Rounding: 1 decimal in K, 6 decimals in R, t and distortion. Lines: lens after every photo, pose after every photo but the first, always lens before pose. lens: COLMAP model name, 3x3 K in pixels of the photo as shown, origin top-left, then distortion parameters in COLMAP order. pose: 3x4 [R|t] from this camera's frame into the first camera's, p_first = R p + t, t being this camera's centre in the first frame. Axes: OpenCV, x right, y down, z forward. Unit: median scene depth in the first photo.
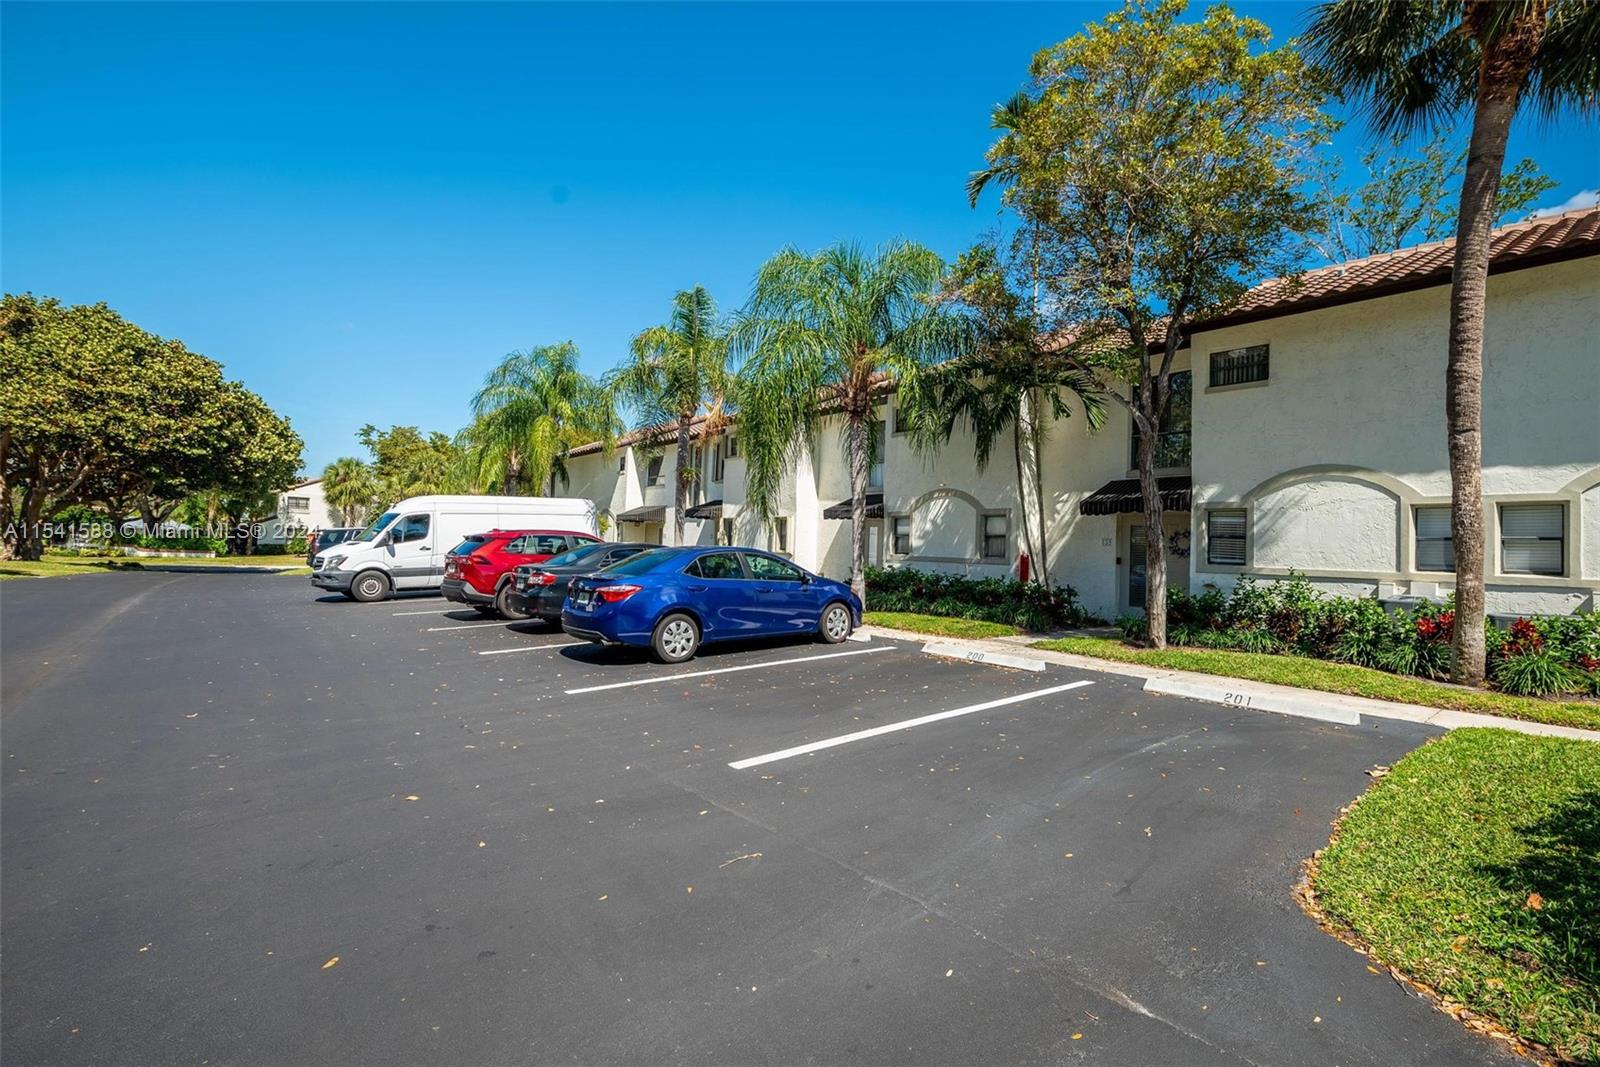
lens RADIAL K [[722.3, 0, 808.5], [0, 722.3, 520.2], [0, 0, 1]] dist [-0.004105, -0.000451]
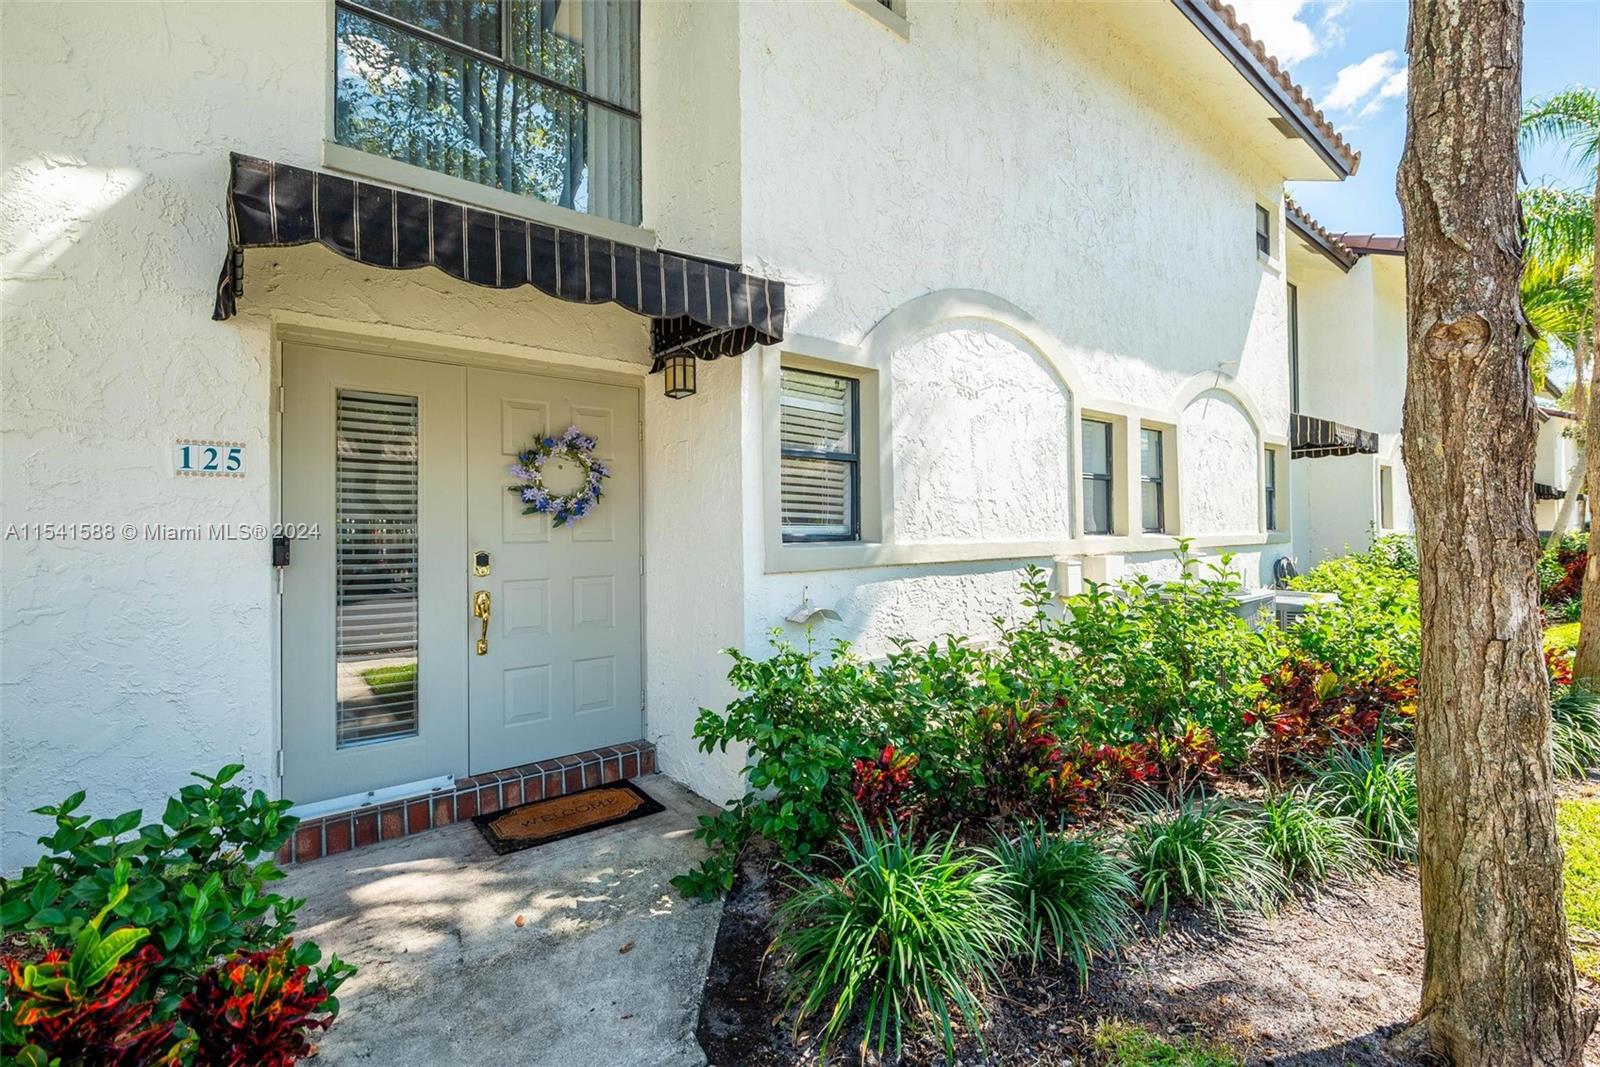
lens RADIAL K [[703.1, 0, 817.1], [0, 703.1, 526.0], [0, 0, 1]] dist [-0.006623, -0.000645]
pose [[0.017677, -0.030674, 0.999373, 0.275177], [-0.030036, 0.999062, 0.031195, 0.045835], [-0.999393, -0.030568, 0.016739, 1.014595]]
